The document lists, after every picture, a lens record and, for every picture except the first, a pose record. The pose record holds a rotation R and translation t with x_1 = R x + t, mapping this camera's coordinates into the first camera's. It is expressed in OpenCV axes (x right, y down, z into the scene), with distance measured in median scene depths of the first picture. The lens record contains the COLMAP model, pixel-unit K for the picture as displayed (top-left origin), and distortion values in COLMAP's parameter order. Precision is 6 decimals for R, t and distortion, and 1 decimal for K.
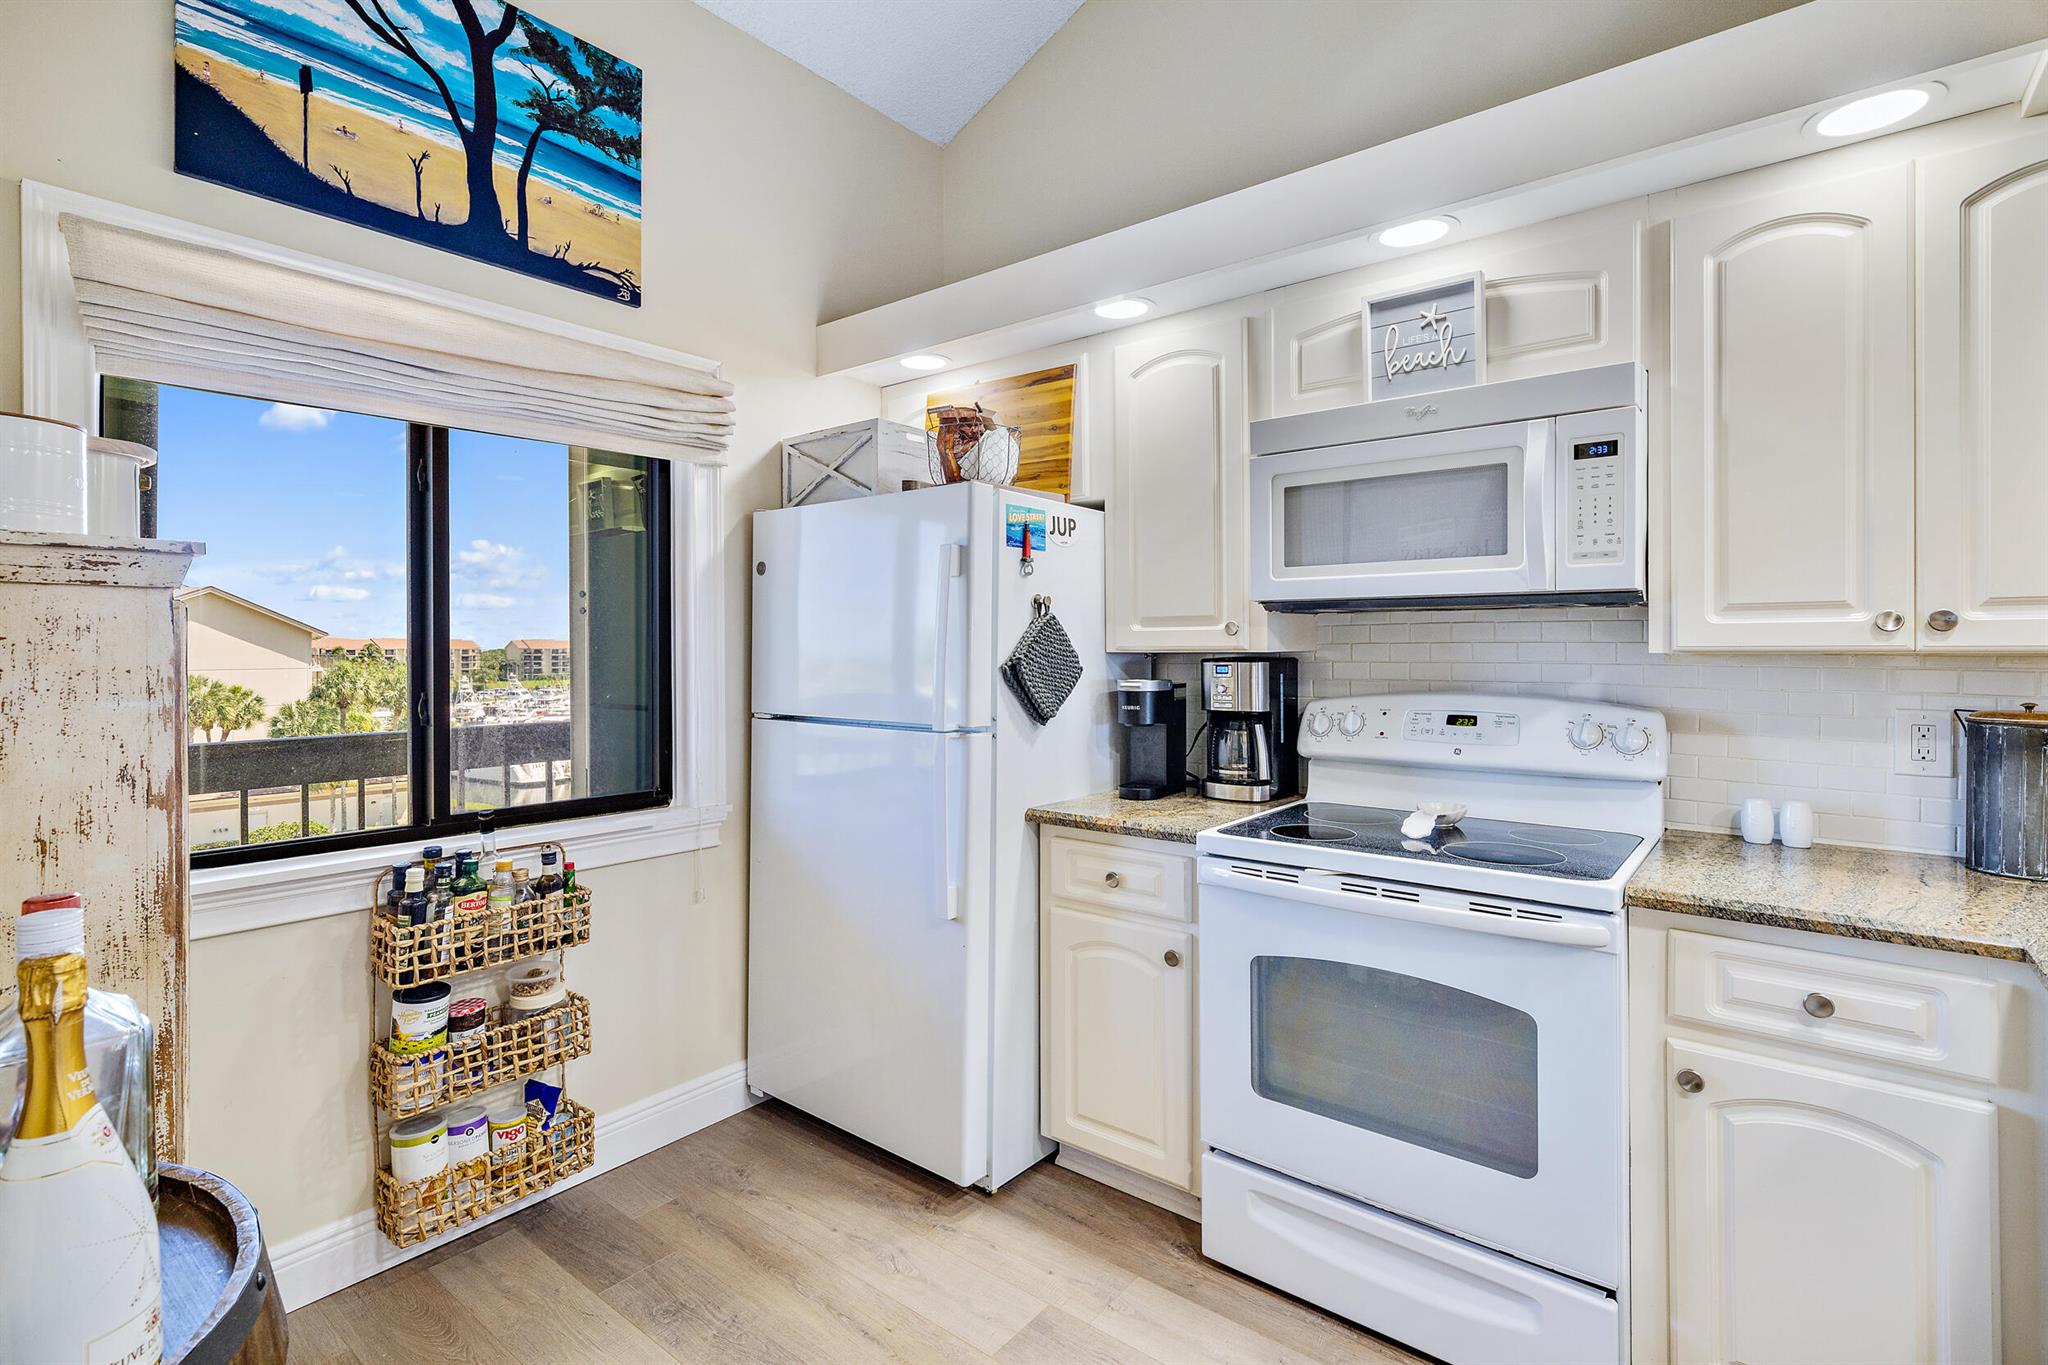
lens RADIAL K [[966.1, 0, 1023.2], [0, 966.1, 640.3], [0, 0, 1]] dist [0.000193, -0.000066]
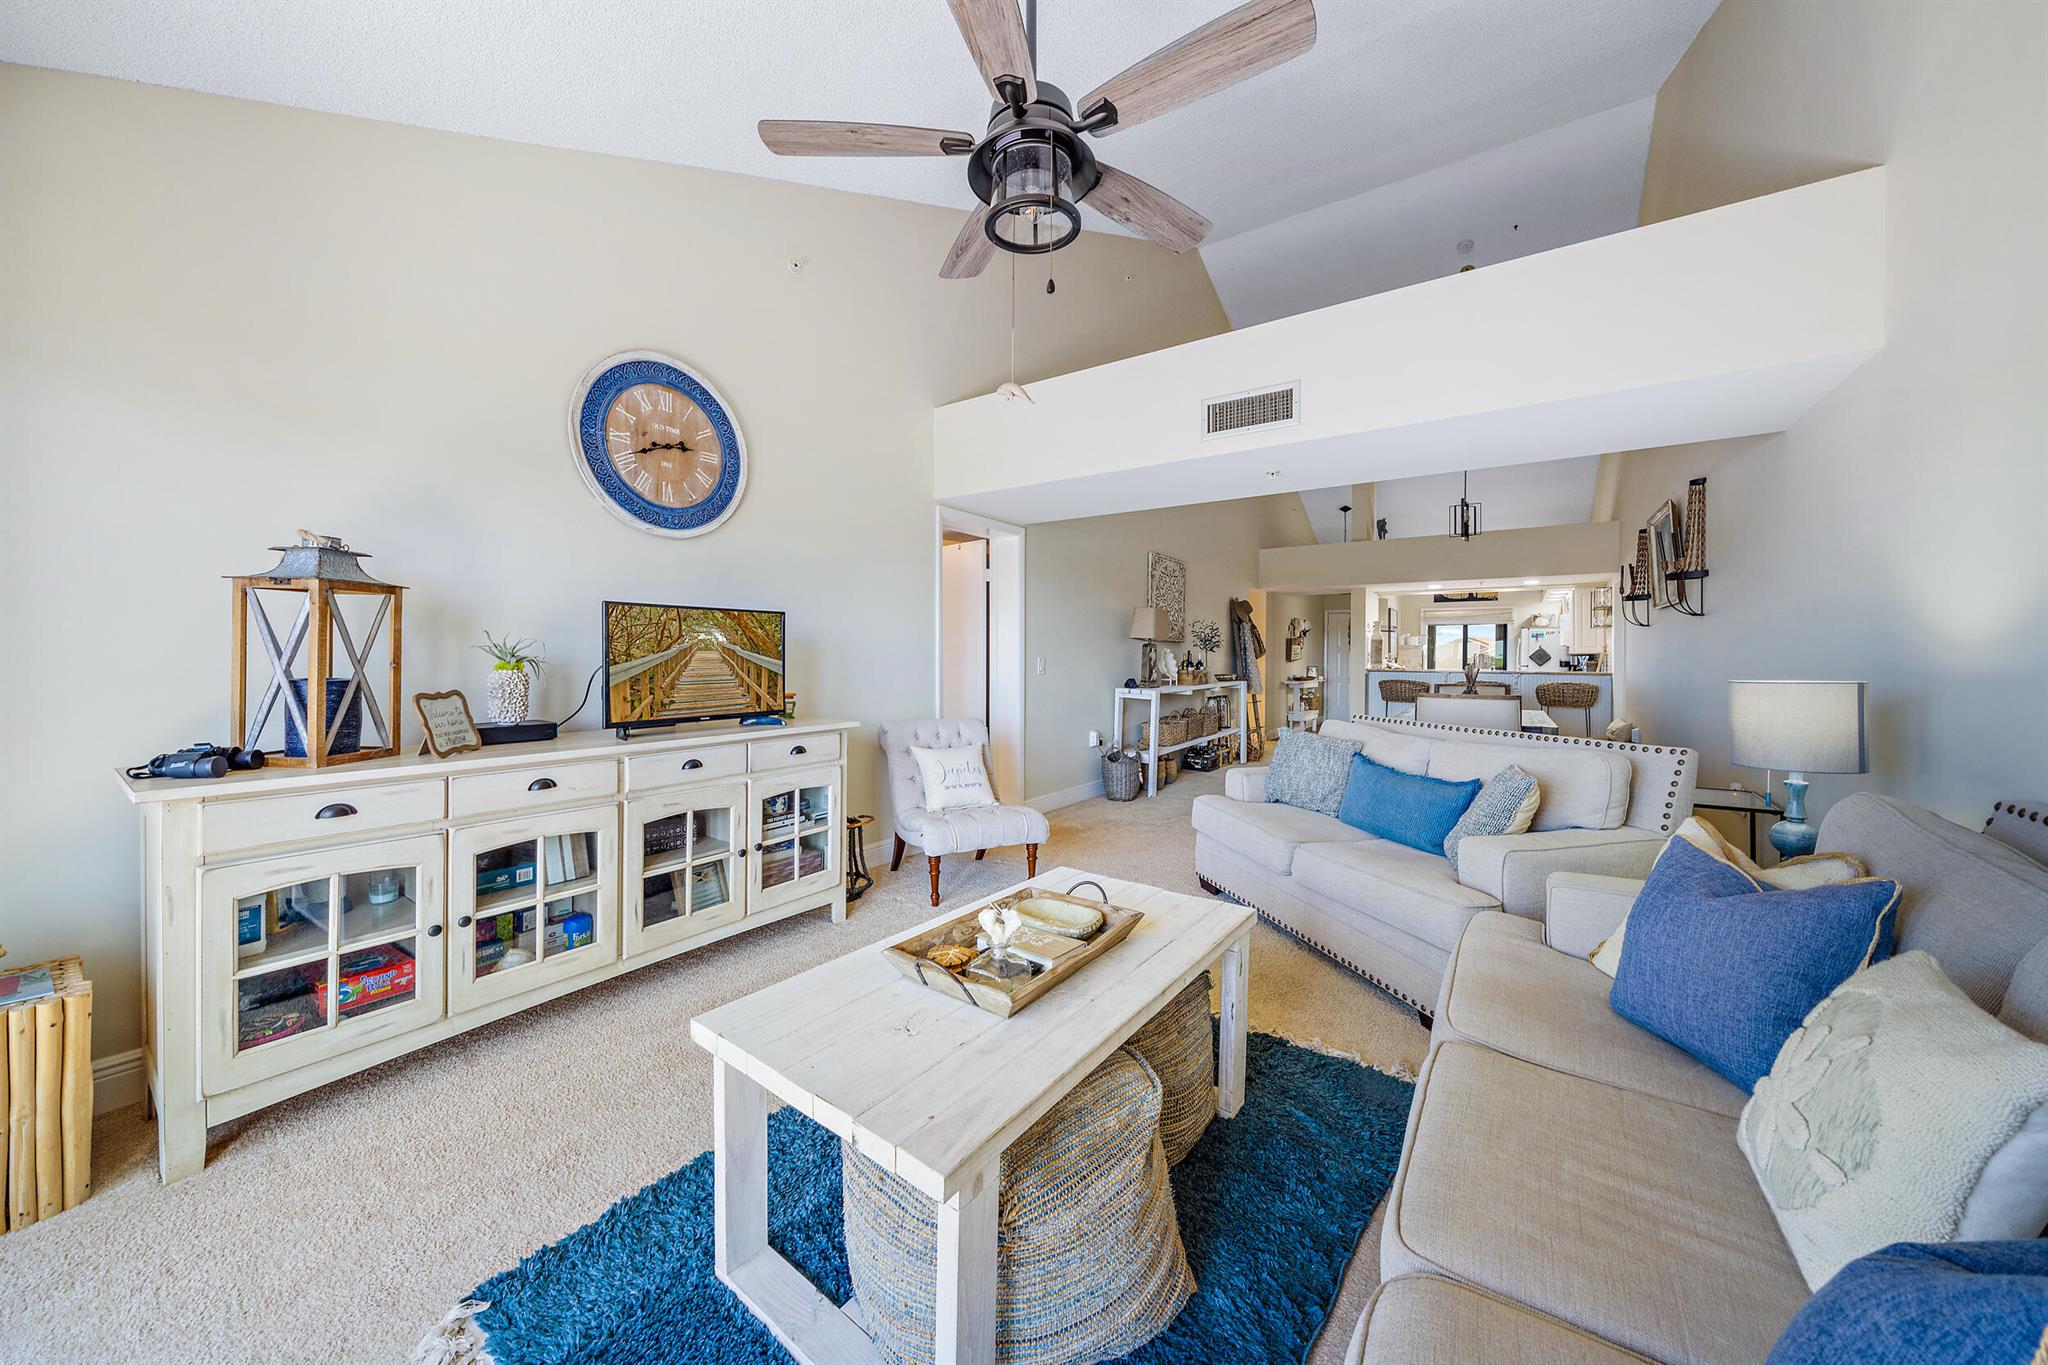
lens RADIAL K [[705.7, 0, 1026.5], [0, 705.7, 655.6], [0, 0, 1]] dist [-0.000056, 0.000006]
pose [[0.074151, 0.003698, -0.997240, 4.383091], [-0.005079, 0.999982, 0.003330, 0.023232], [0.997234, 0.004818, 0.074169, -2.676522]]
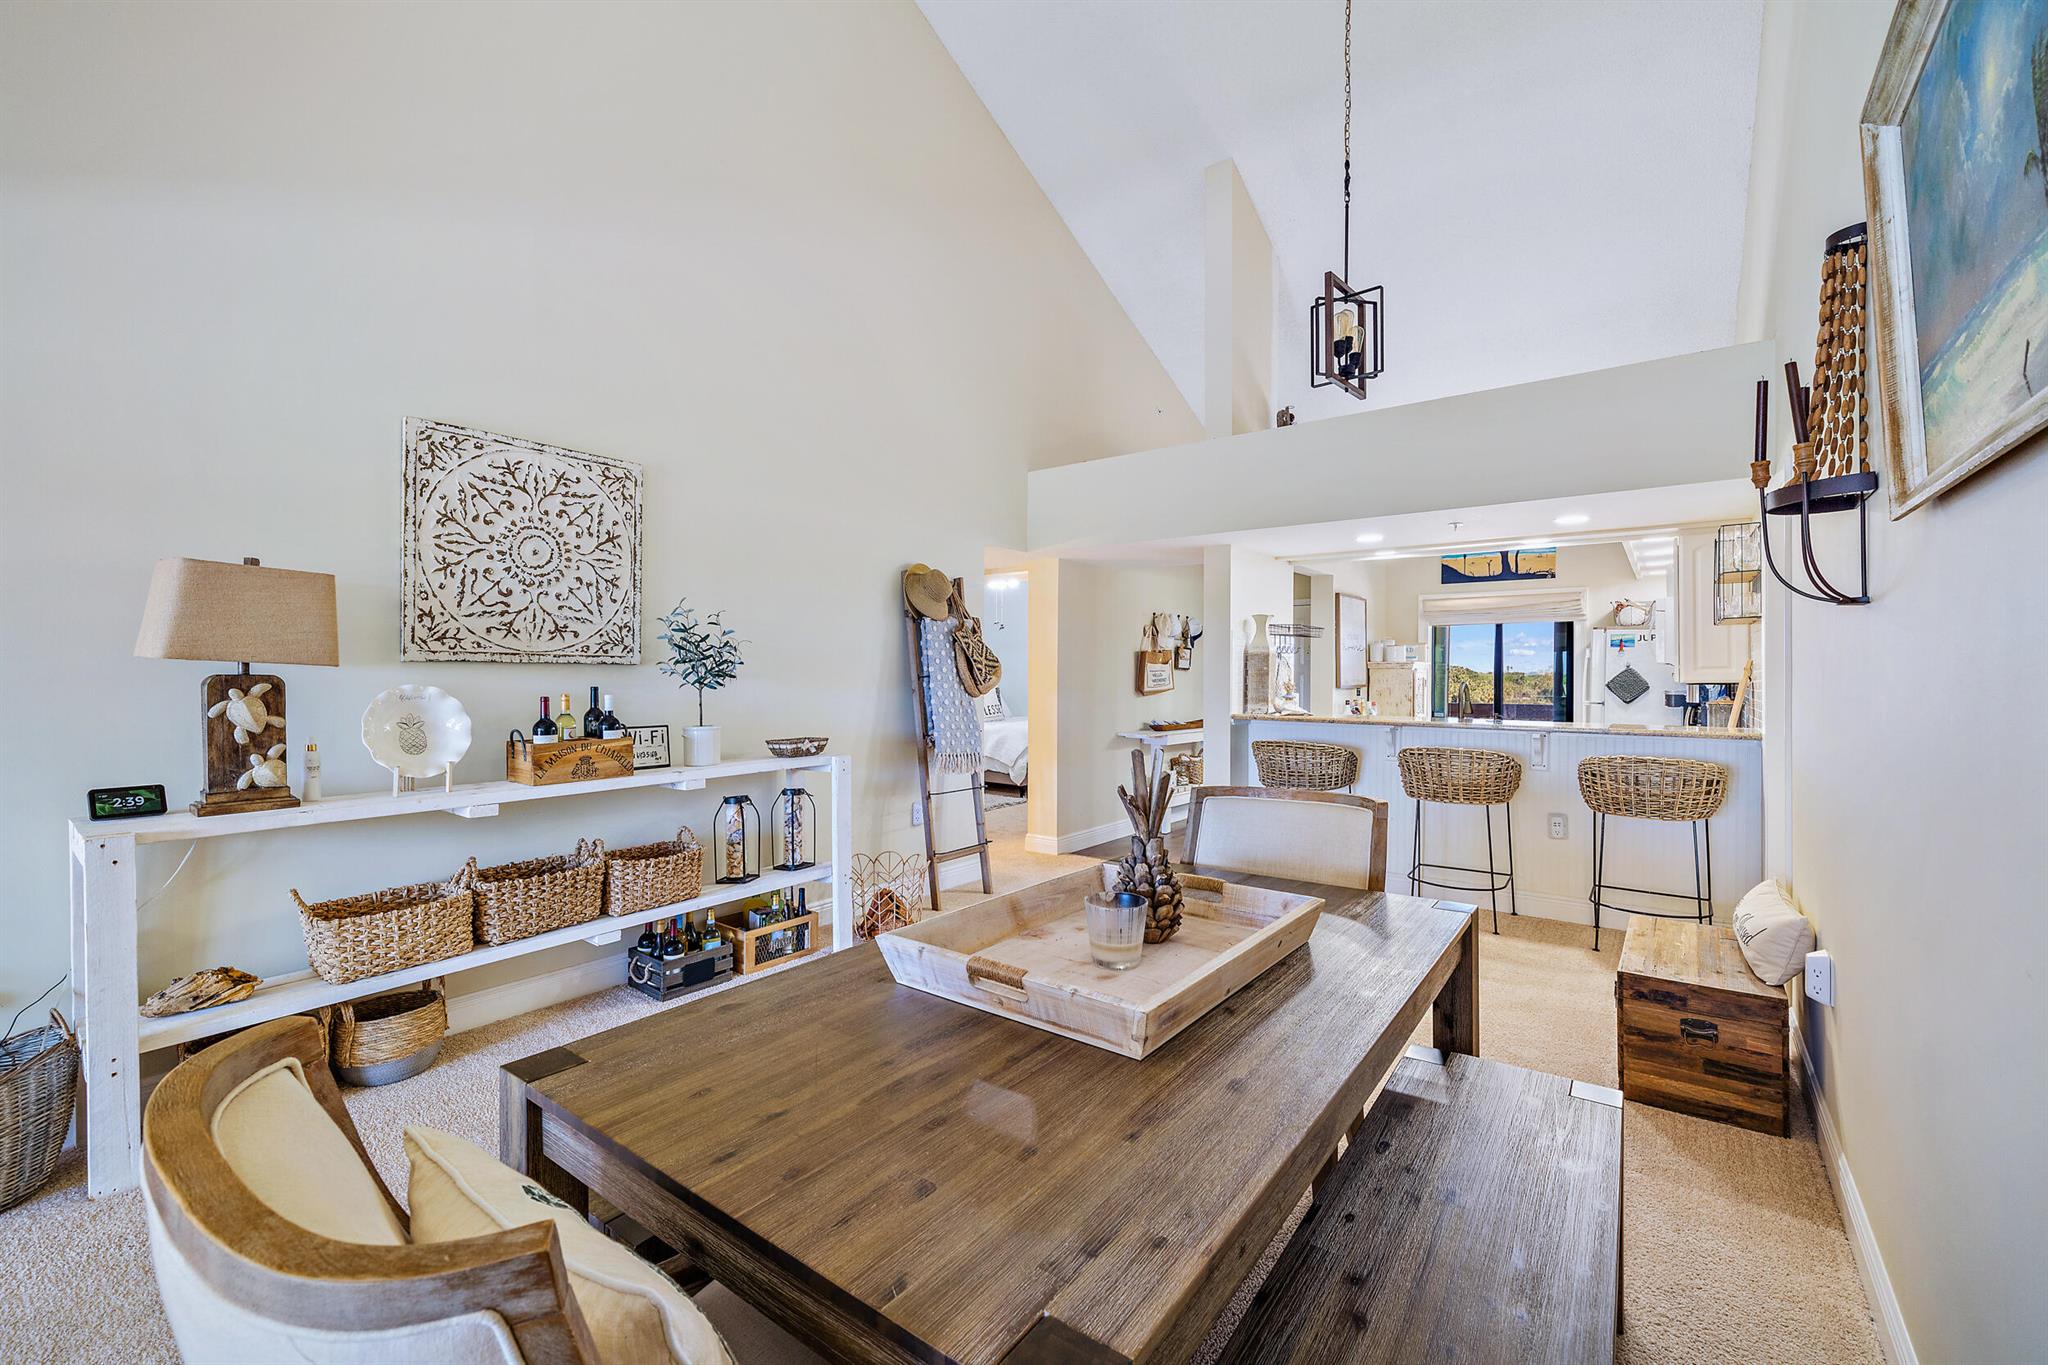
lens RADIAL K [[849.7, 0, 1024.0], [0, 849.7, 682.5], [0, 0, 1]] dist [-0.000897, -0.000093]
pose [[0.025973, 0.017396, -0.999511, 2.765455], [-0.000770, 0.999849, 0.017382, -0.026177], [0.999662, 0.000318, 0.025983, -1.037558]]
